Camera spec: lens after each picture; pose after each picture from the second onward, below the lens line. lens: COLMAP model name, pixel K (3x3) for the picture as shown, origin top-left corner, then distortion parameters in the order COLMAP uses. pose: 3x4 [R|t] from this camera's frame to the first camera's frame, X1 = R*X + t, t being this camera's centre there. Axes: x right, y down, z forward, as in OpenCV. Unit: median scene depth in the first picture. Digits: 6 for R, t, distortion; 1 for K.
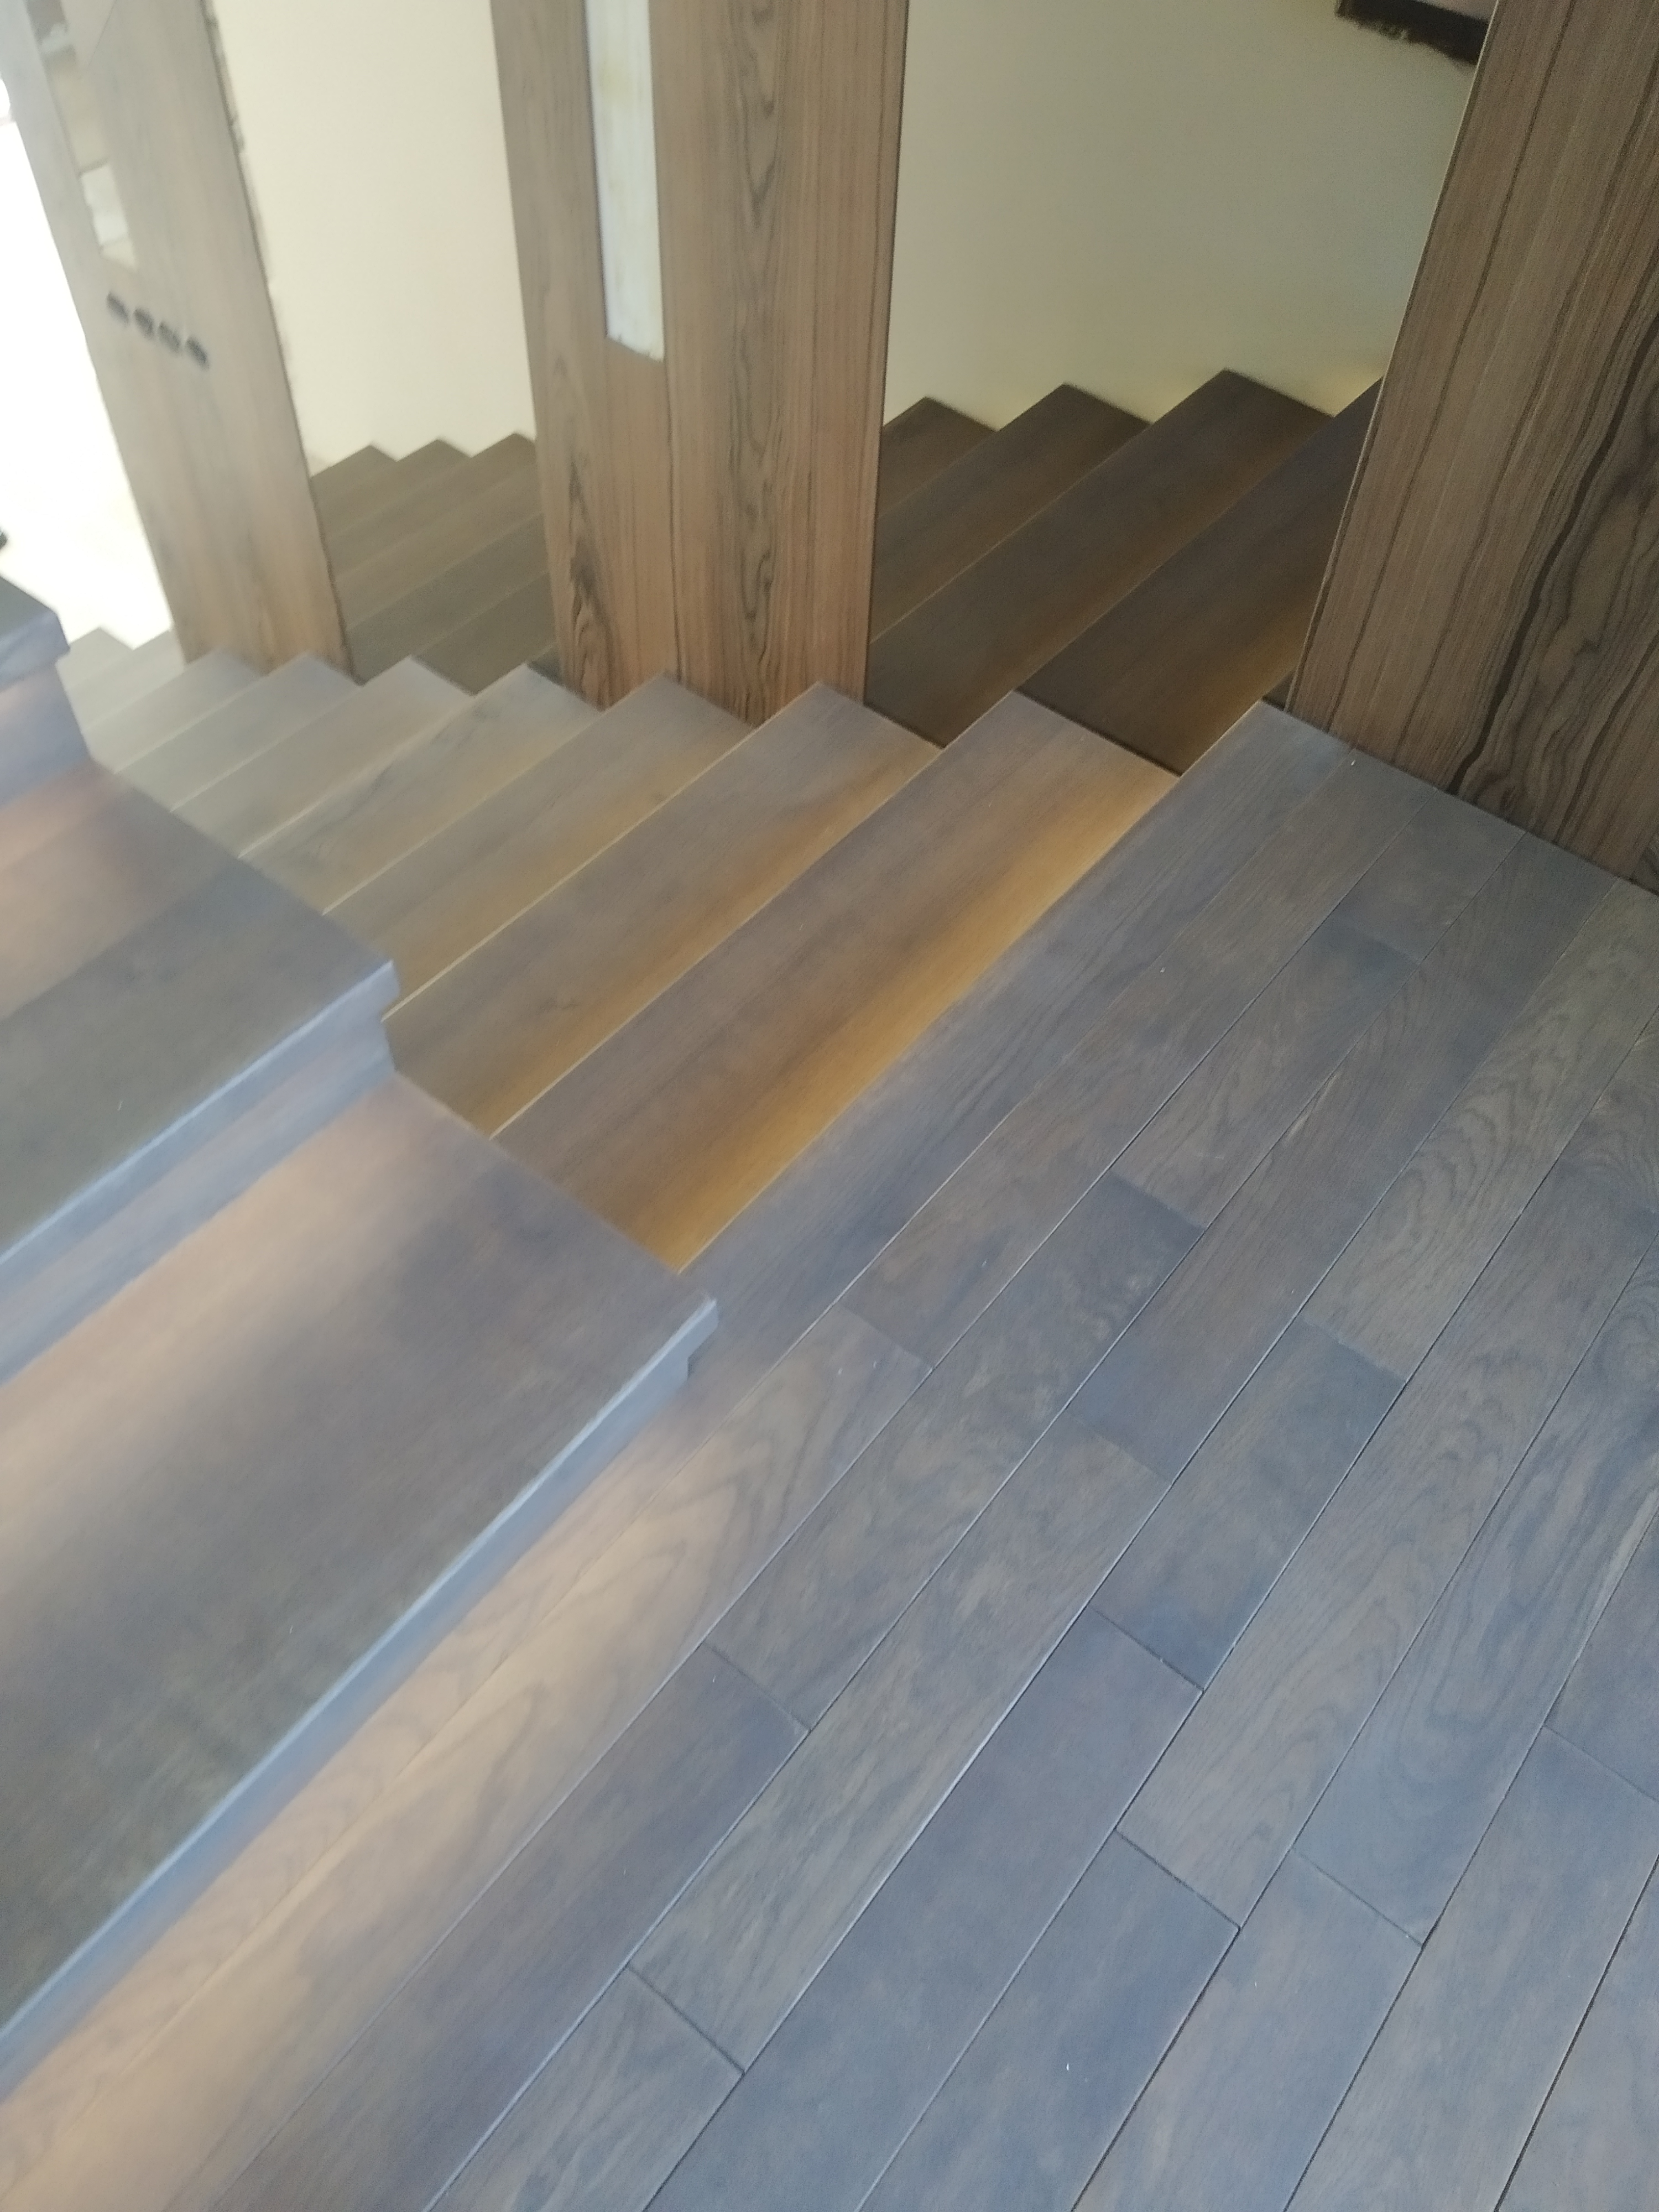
lens RADIAL K [[1724.3, 0, 834.1], [0, 1724.3, 1107.6], [0, 0, 1]] dist [0.049552, -0.066589]
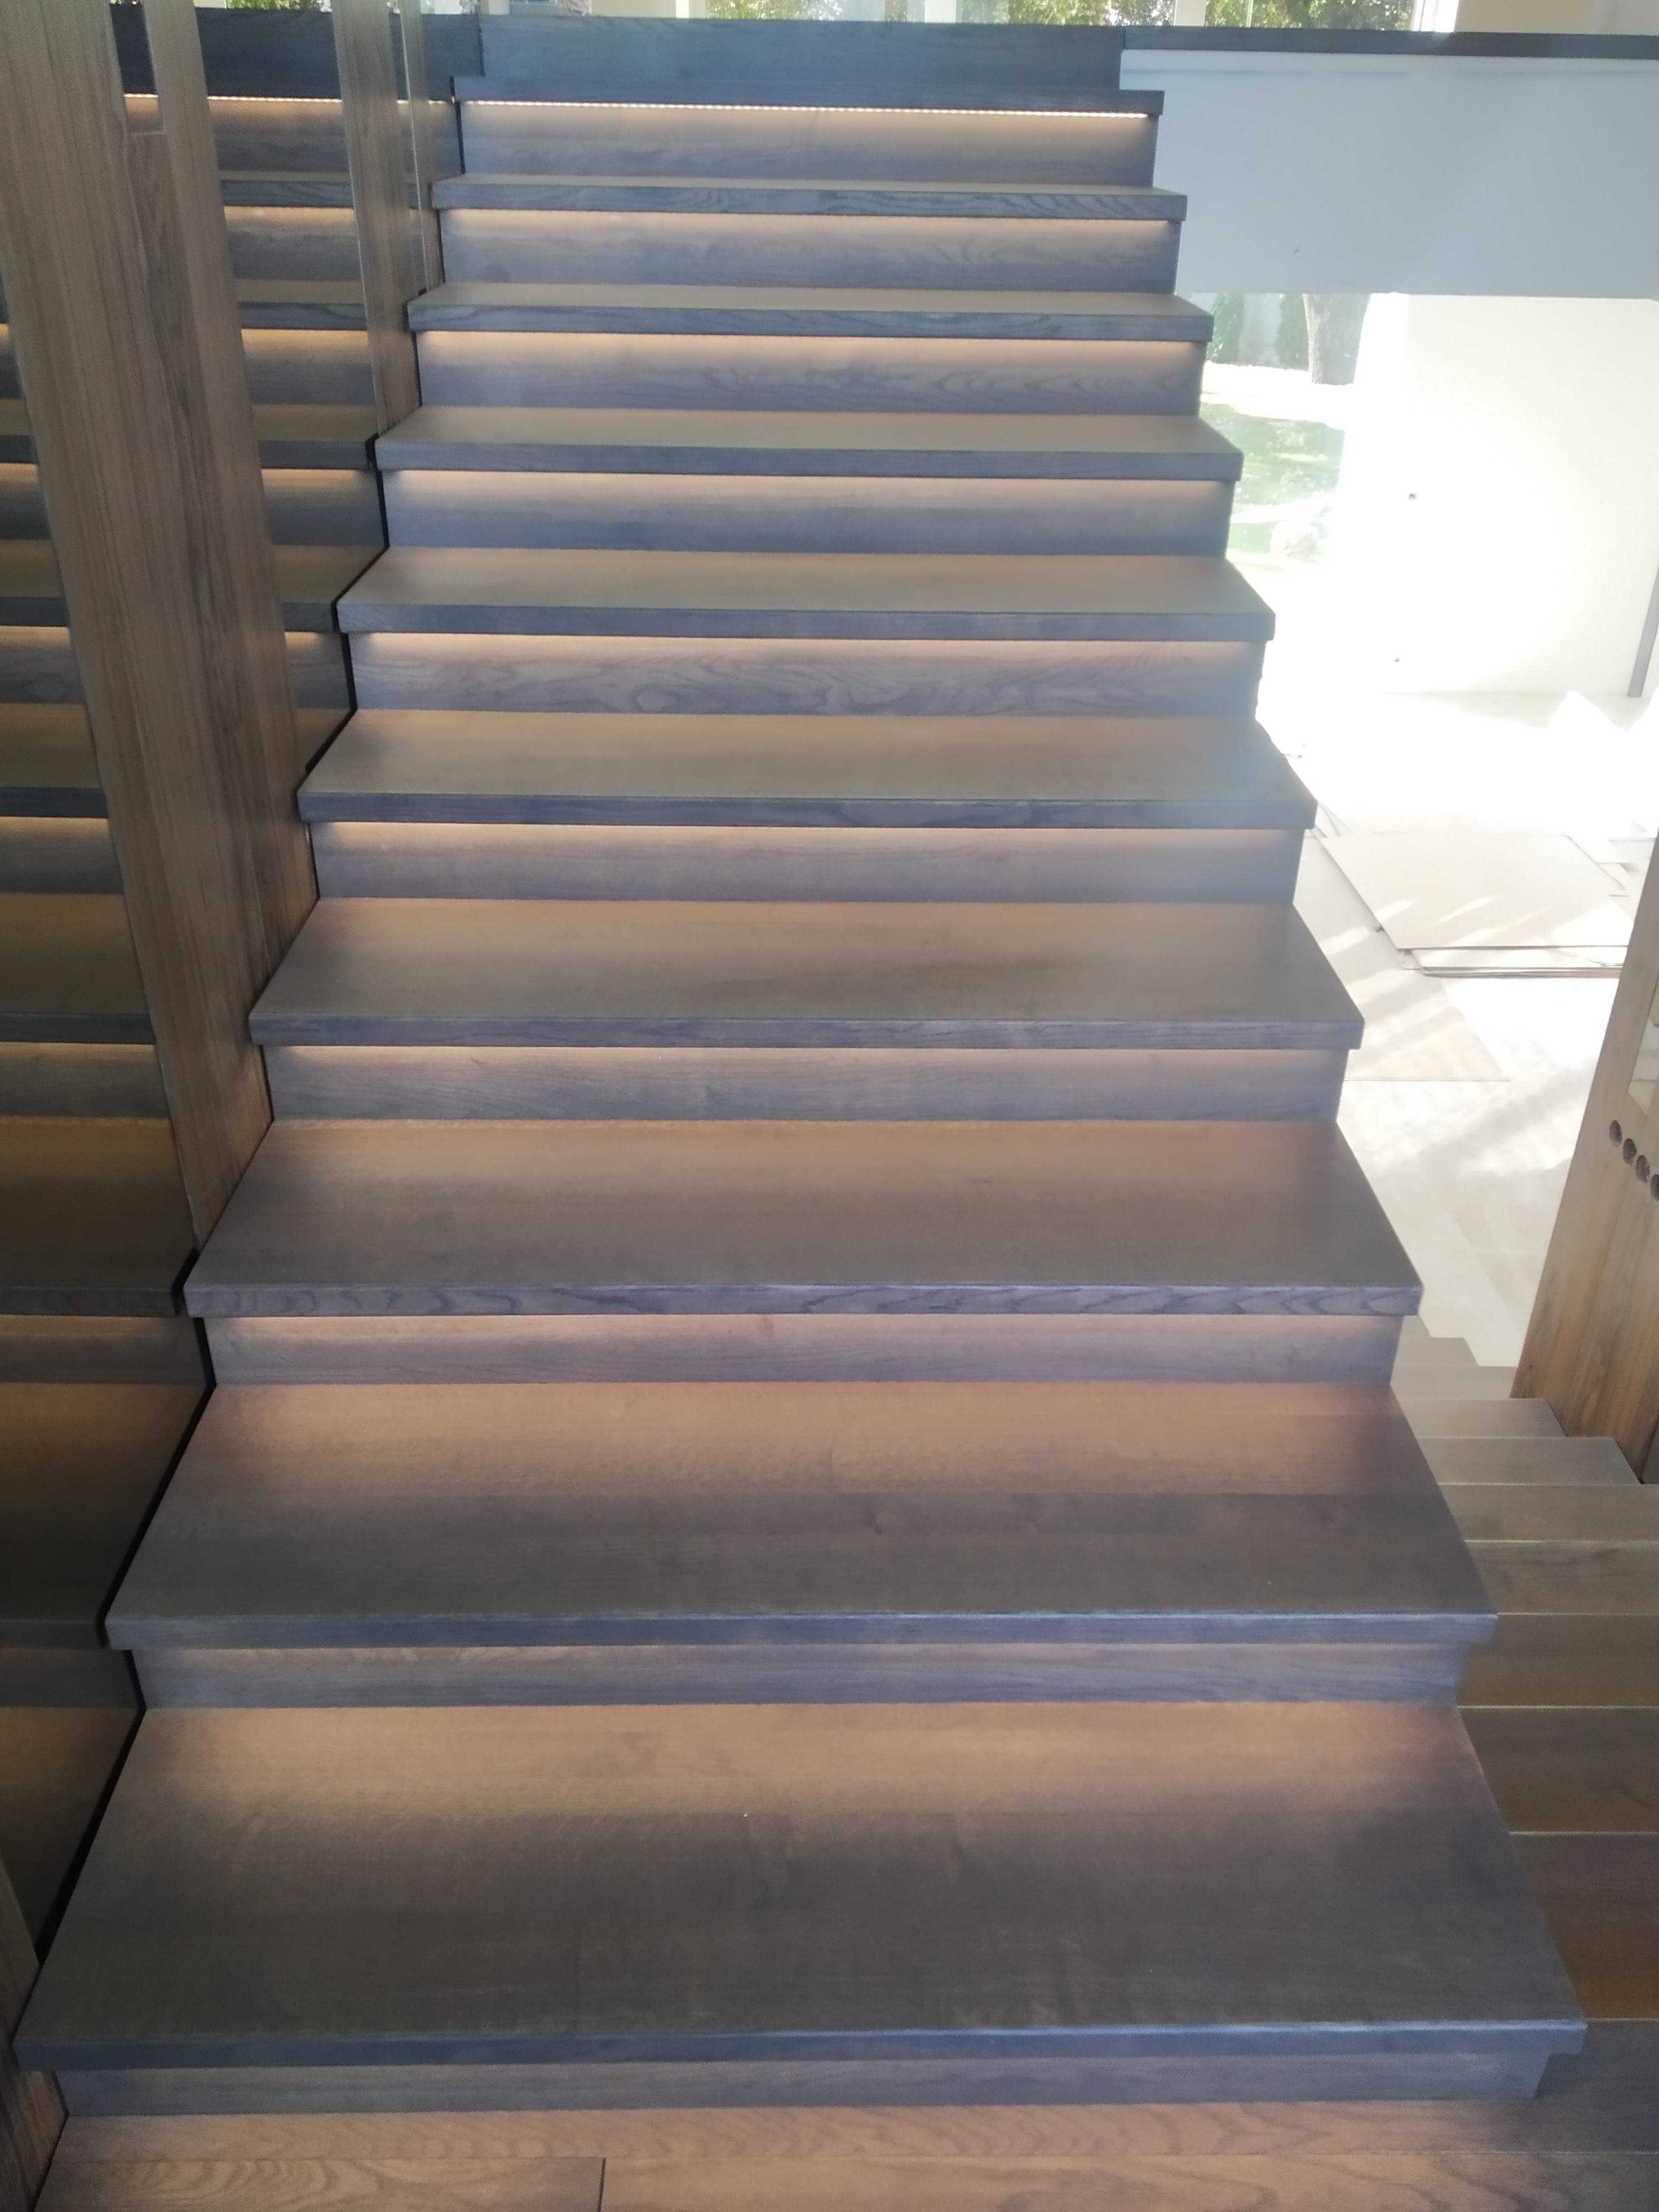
lens RADIAL K [[1724.3, 0, 830.1], [0, 1724.3, 1107.7], [0, 0, 1]] dist [0.049552, -0.066589]
pose [[0.629458, 0.362057, -0.687530, 0.164211], [-0.610133, 0.778202, -0.148794, 0.104444], [0.481165, 0.513144, 0.710748, -0.318655]]
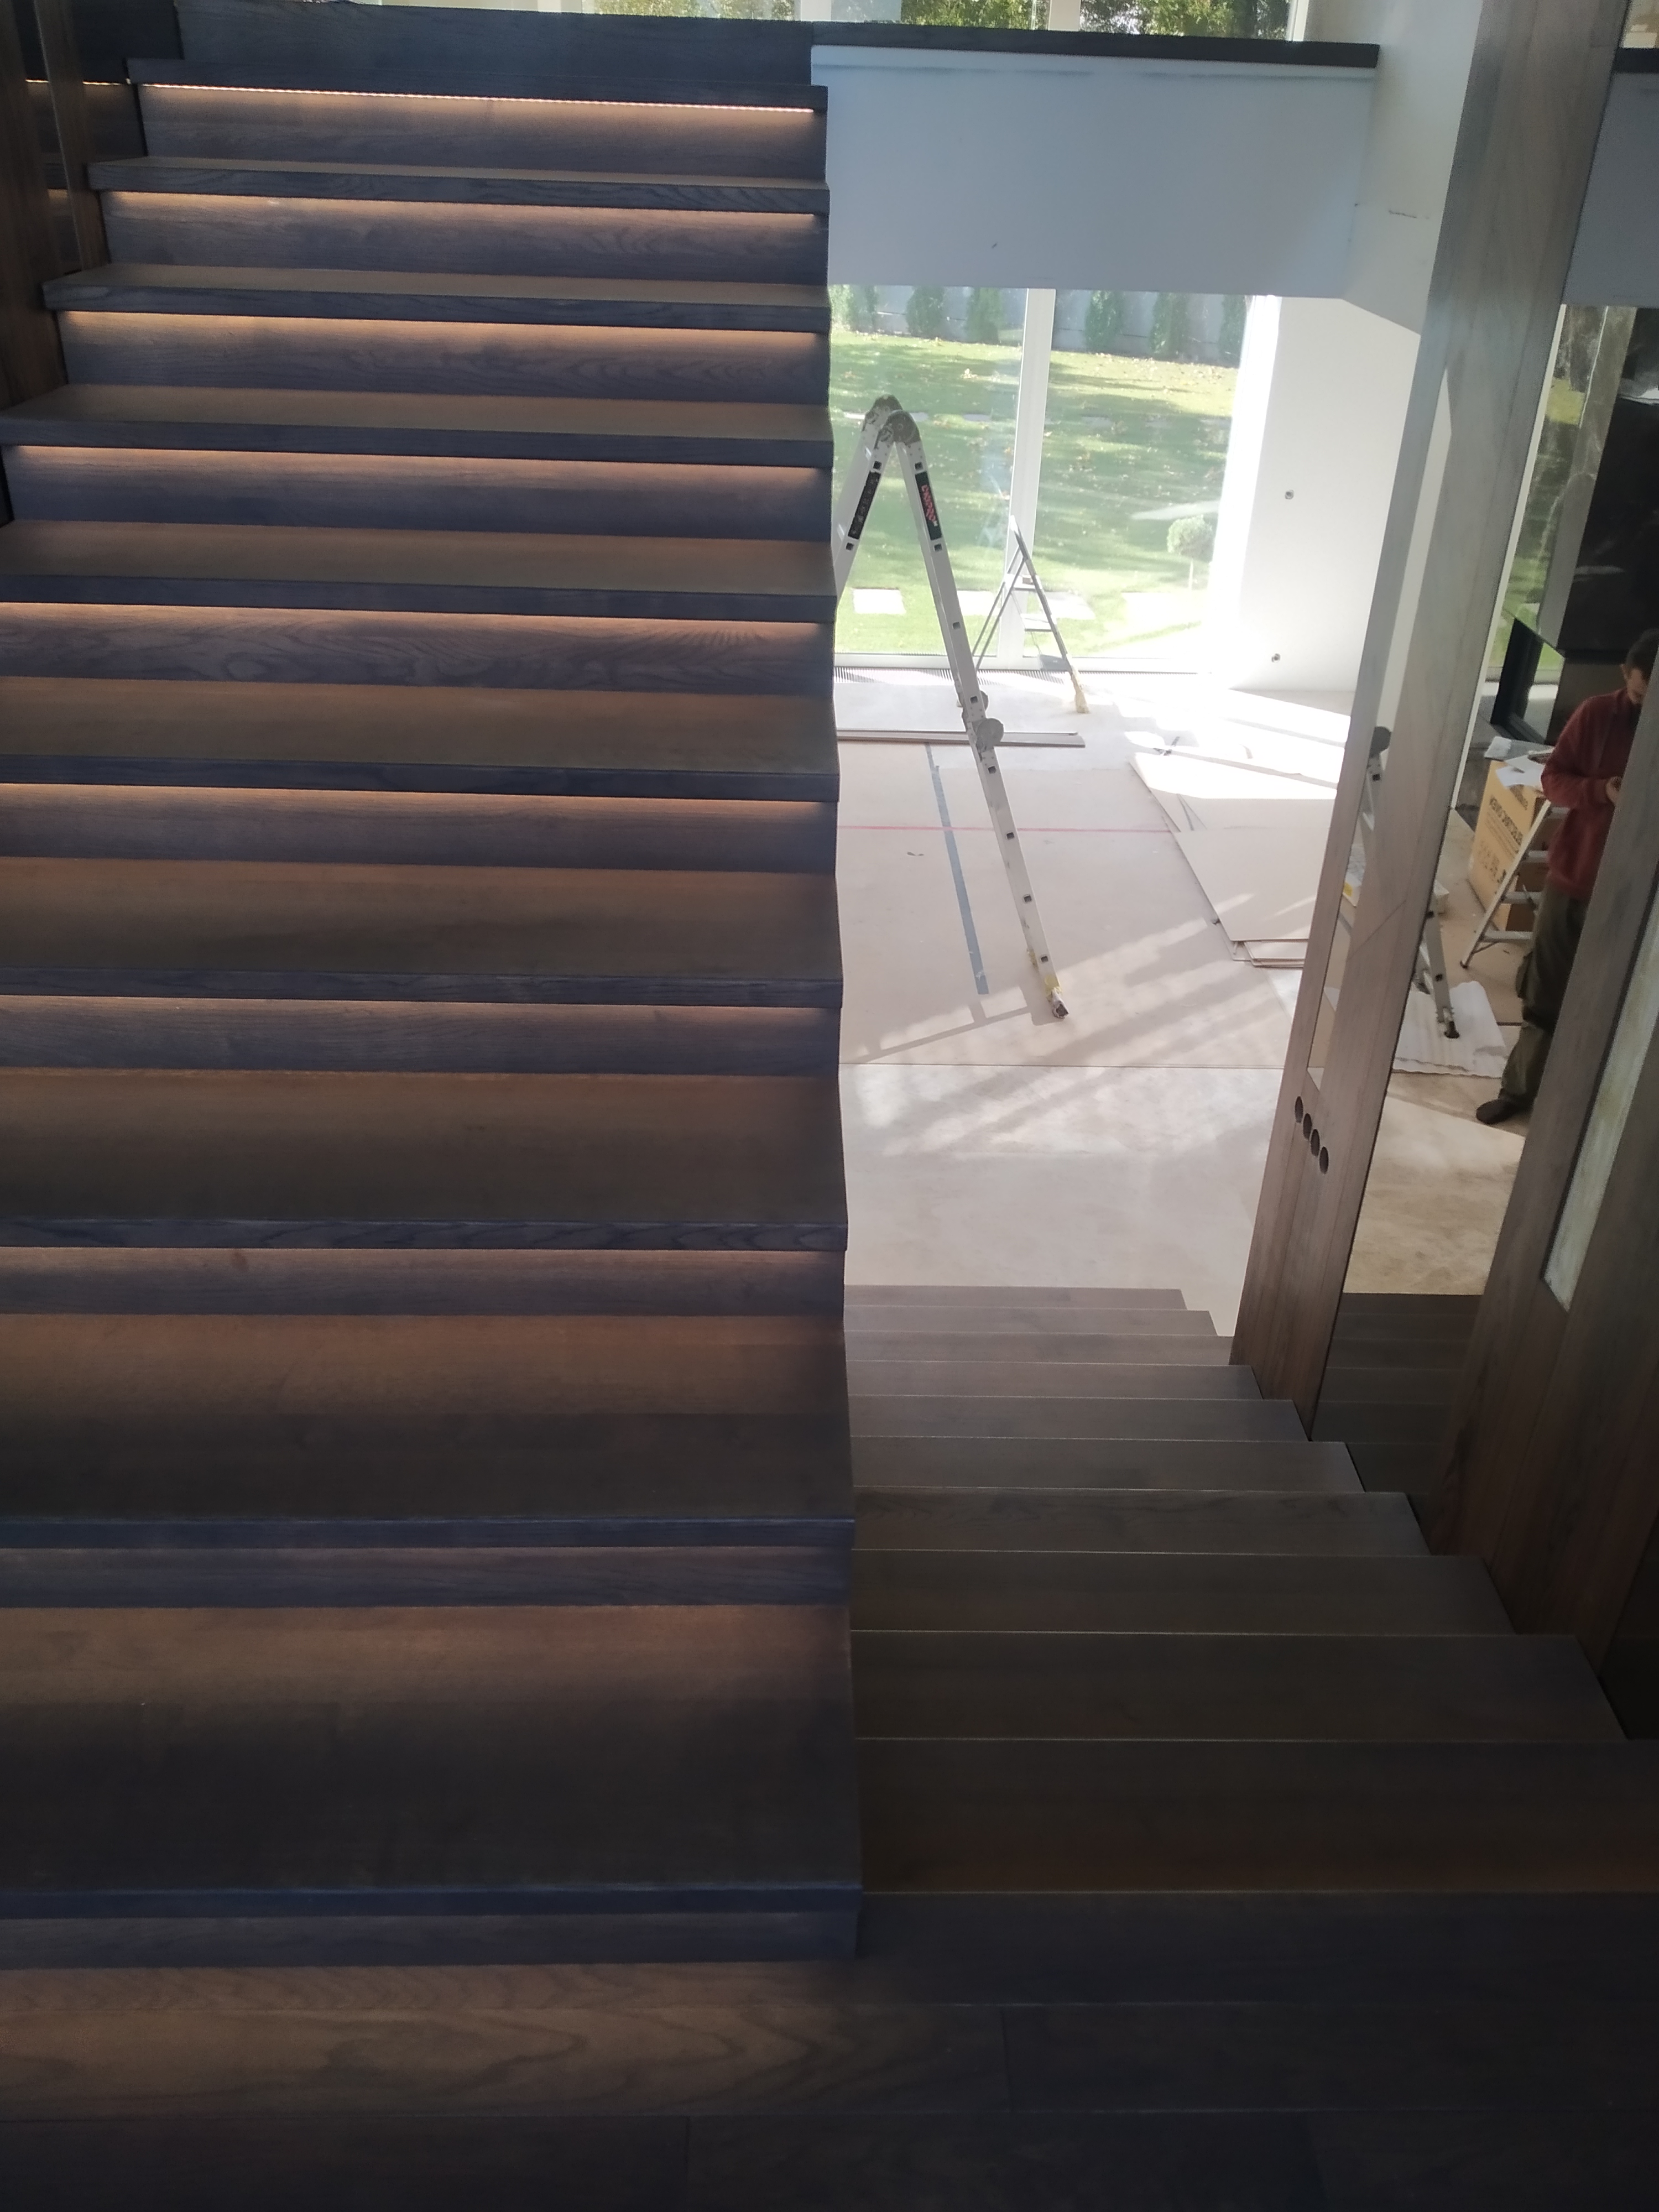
lens RADIAL K [[1724.3, 0, 822.5], [0, 1724.3, 1133.6], [0, 0, 1]] dist [0.049552, -0.066589]
pose [[0.638486, 0.378078, -0.670368, 0.485006], [-0.613482, 0.775969, -0.146670, -0.093971], [0.464732, 0.504905, 0.727389, -0.168801]]
